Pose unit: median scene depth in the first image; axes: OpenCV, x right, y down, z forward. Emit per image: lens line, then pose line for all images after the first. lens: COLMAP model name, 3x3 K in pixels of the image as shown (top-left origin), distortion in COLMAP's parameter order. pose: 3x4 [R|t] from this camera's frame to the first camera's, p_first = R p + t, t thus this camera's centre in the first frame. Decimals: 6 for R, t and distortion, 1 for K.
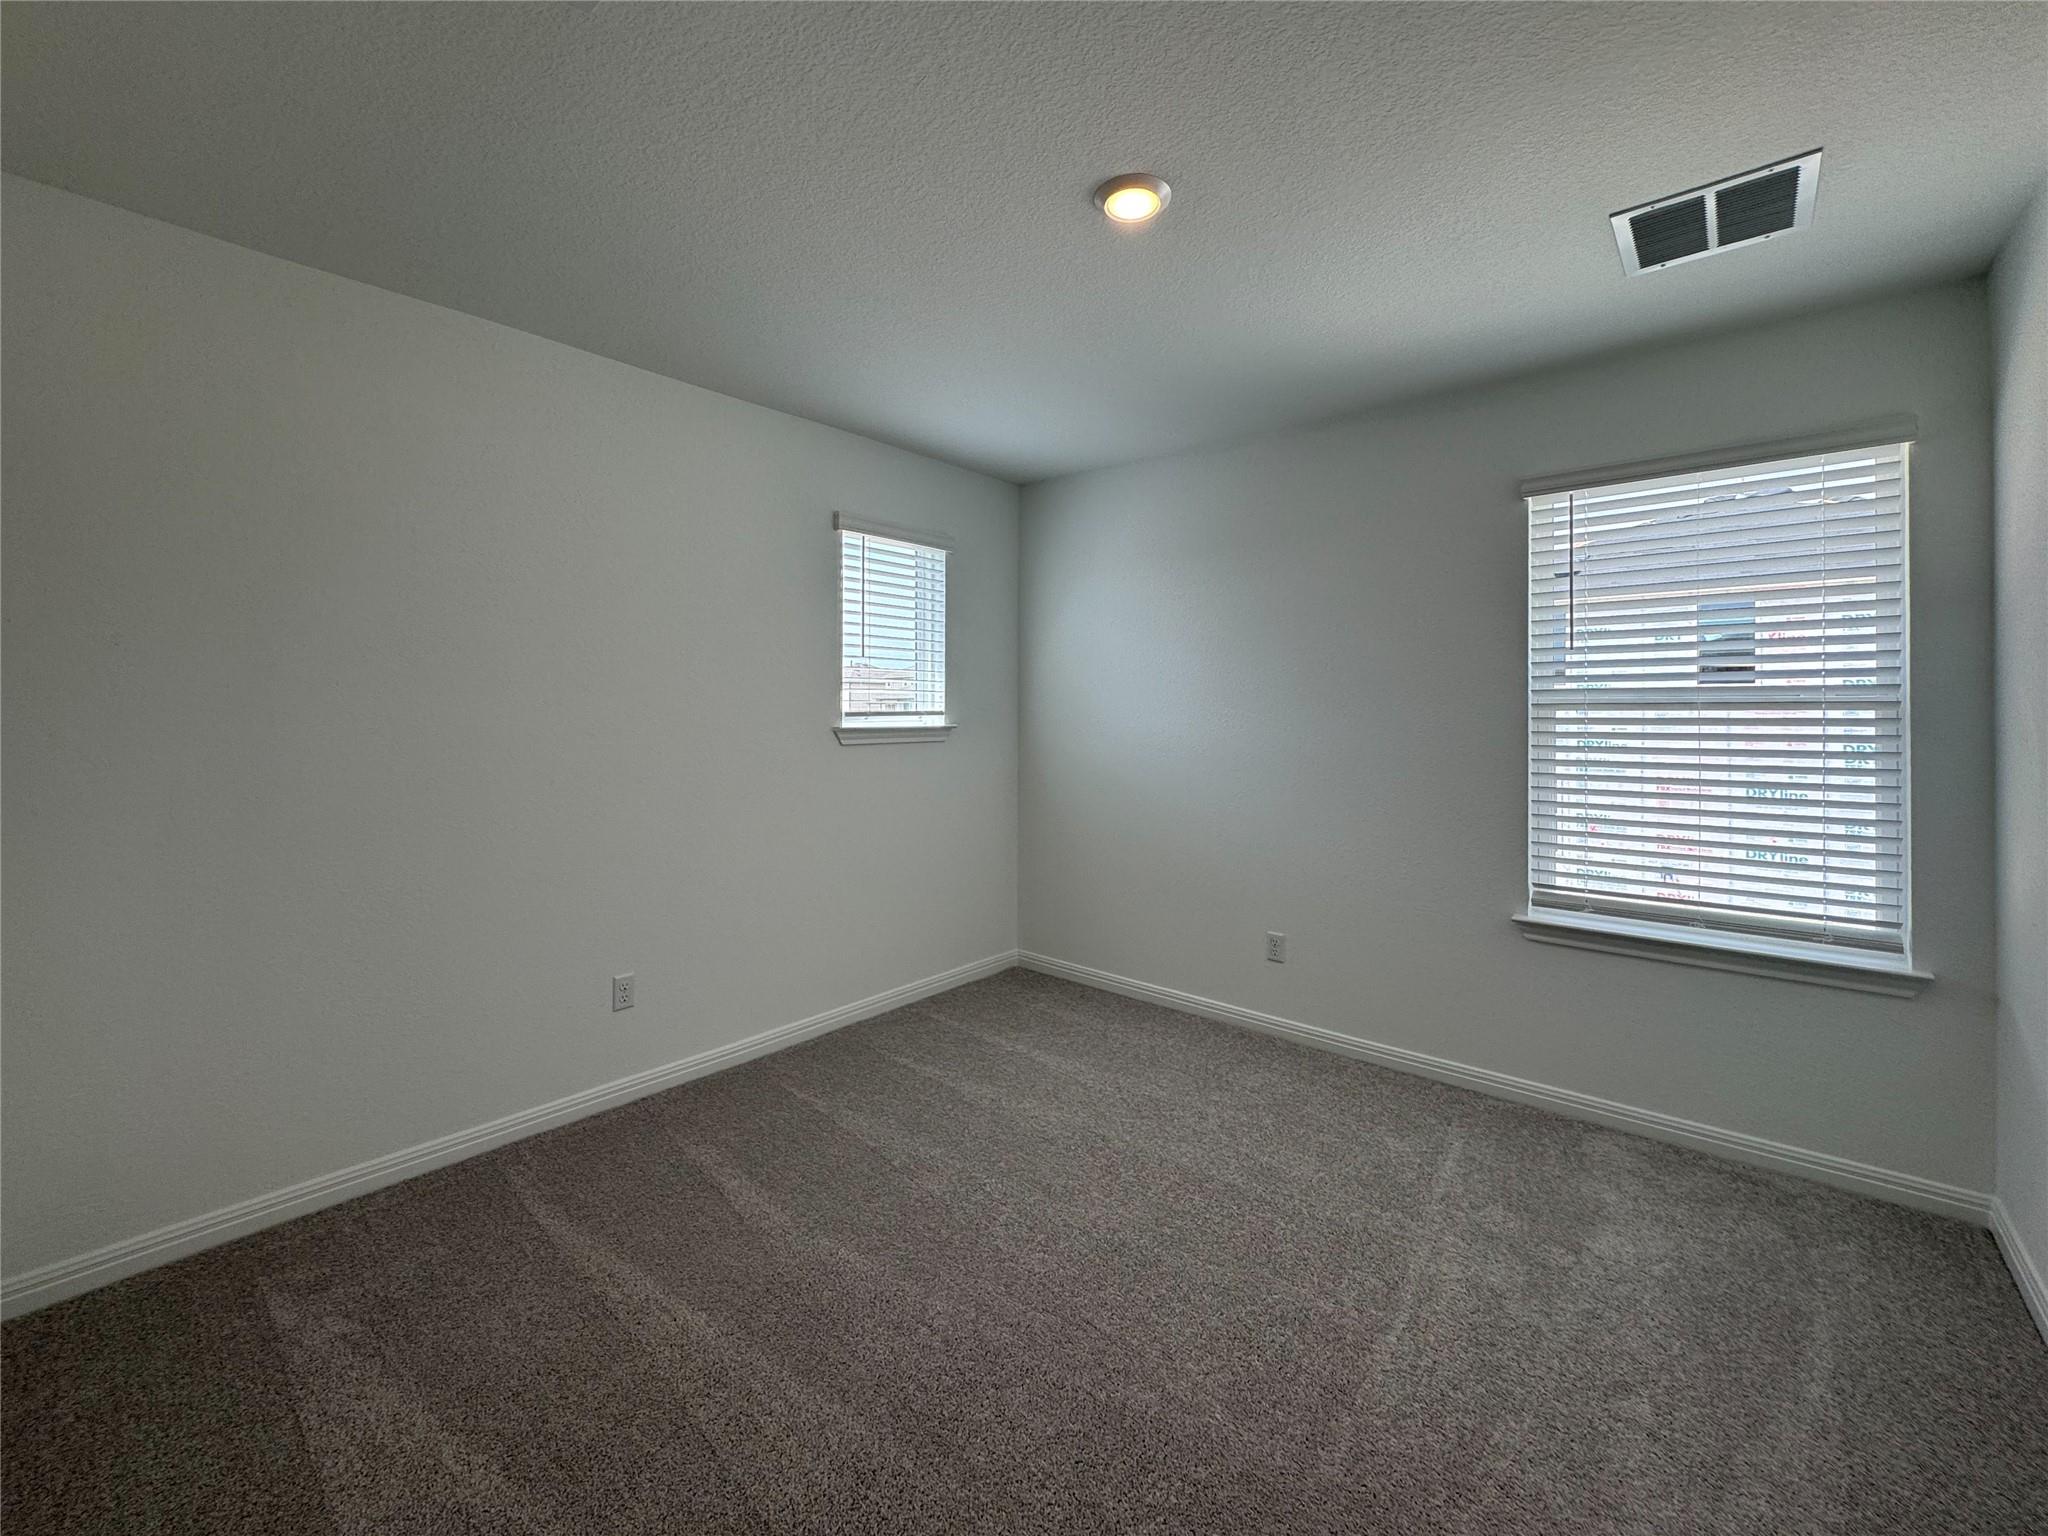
lens RADIAL K [[828.5, 0, 1023.9], [0, 828.5, 711.6], [0, 0, 1]] dist [-0.002572, -0.000258]
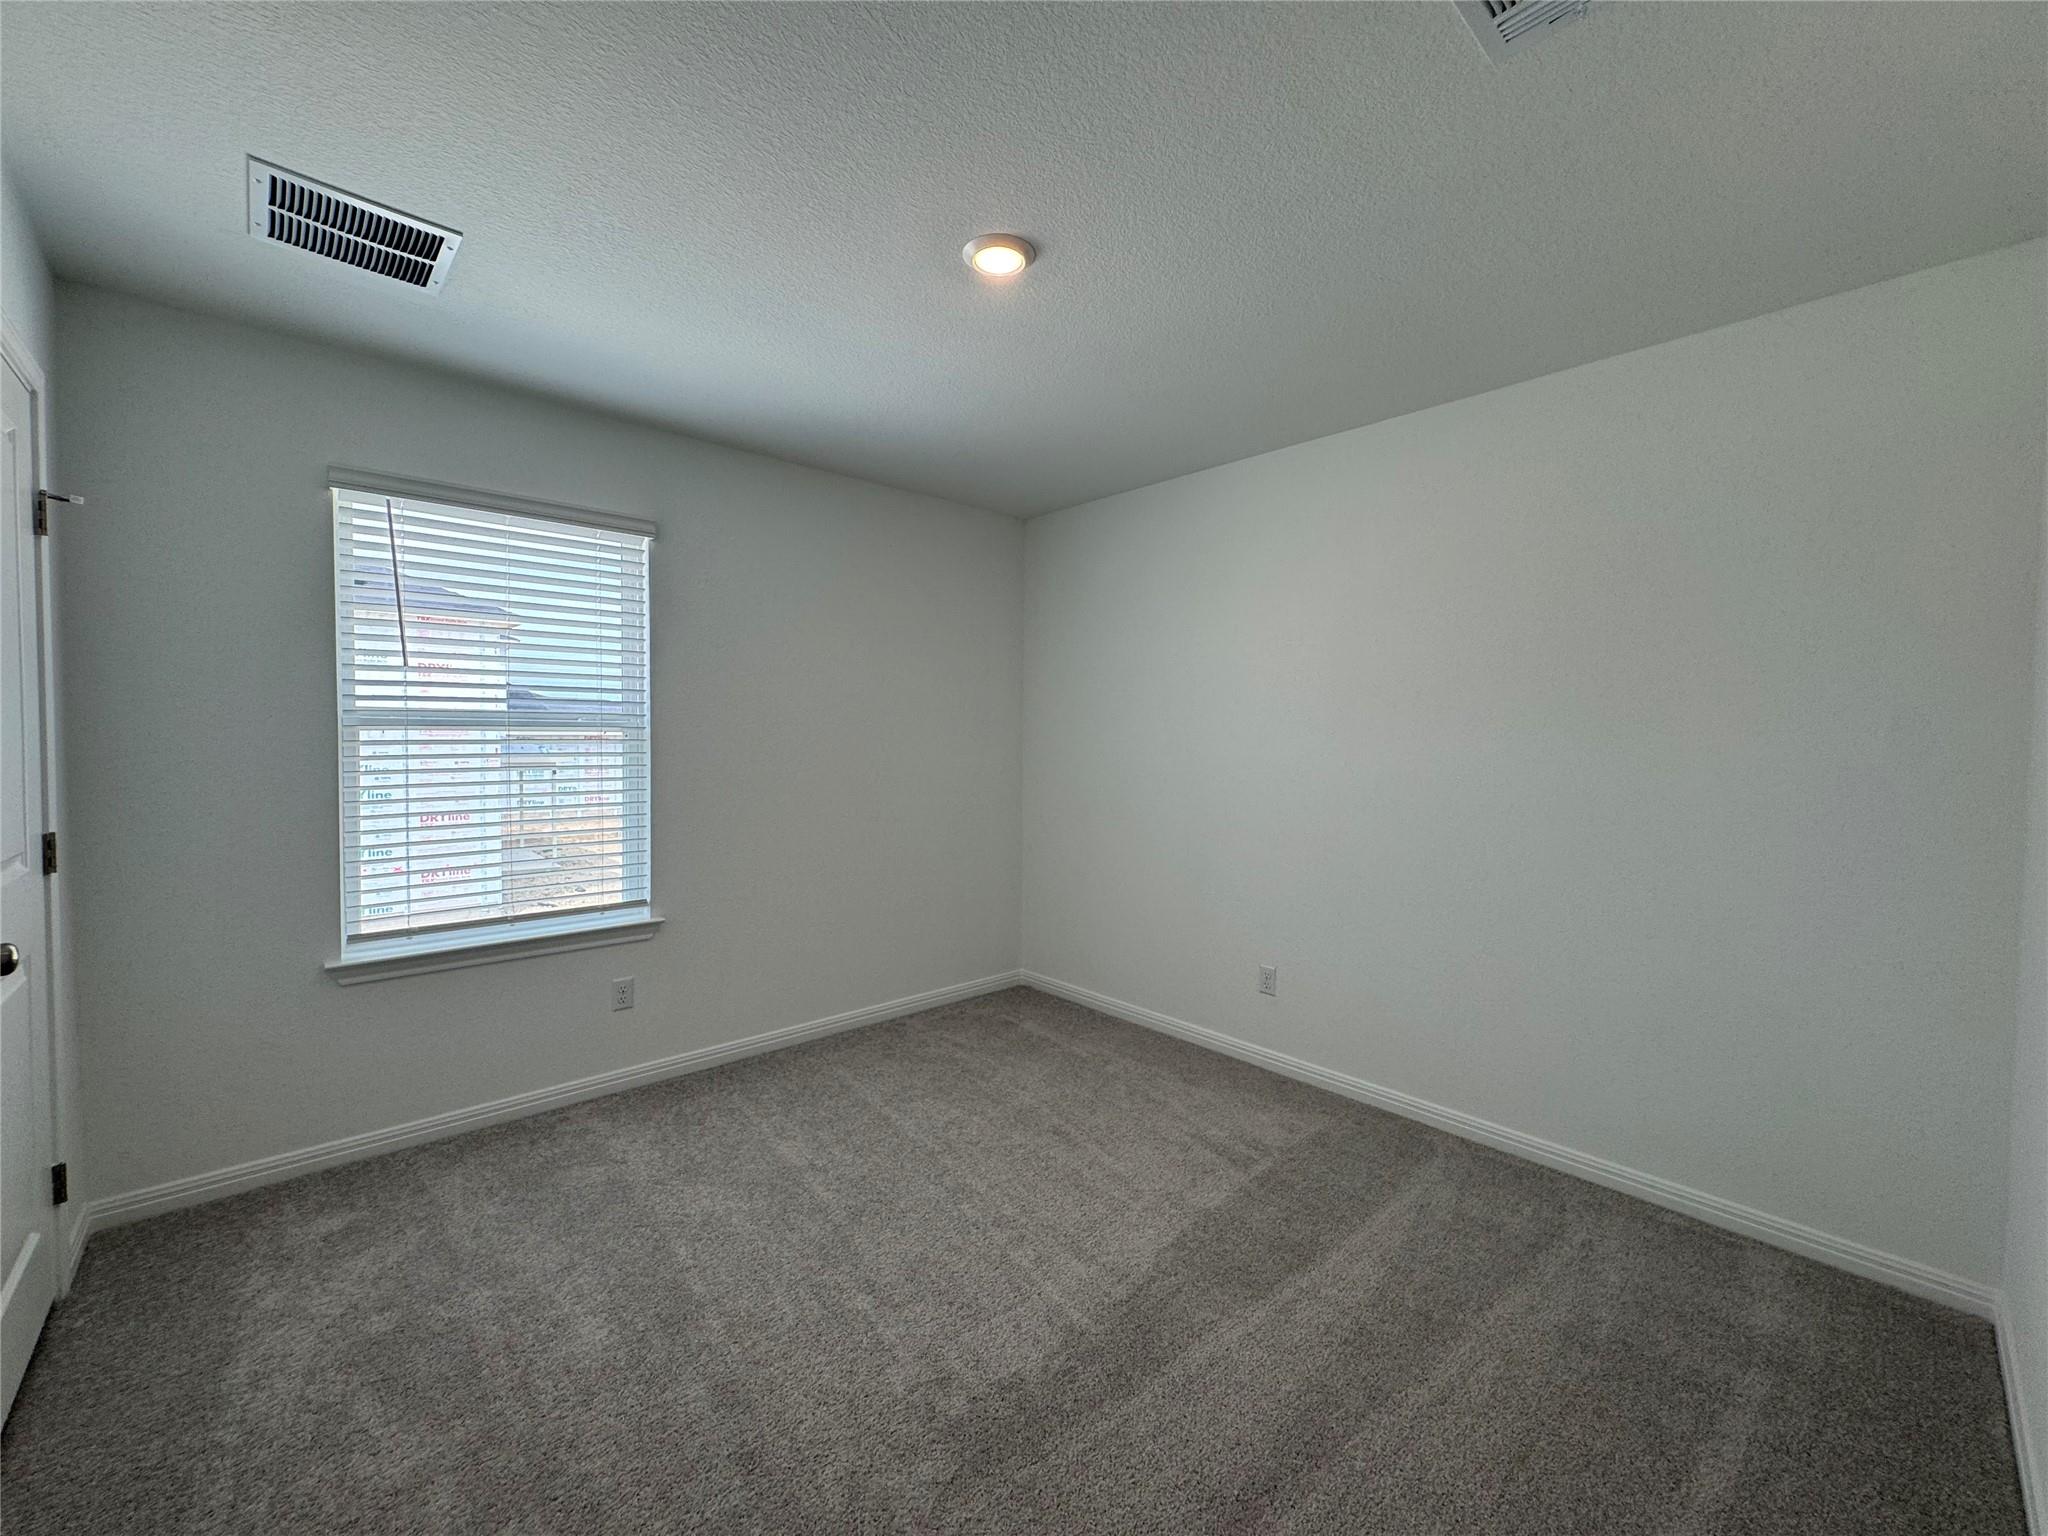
lens RADIAL K [[828.5, 0, 1025.4], [0, 828.5, 773.6], [0, 0, 1]] dist [-0.002572, -0.000258]
pose [[0.109462, -0.046089, 0.992922, -0.195133], [-0.003872, 0.998897, 0.046793, 0.000225], [-0.993983, -0.008967, 0.109163, 0.170413]]
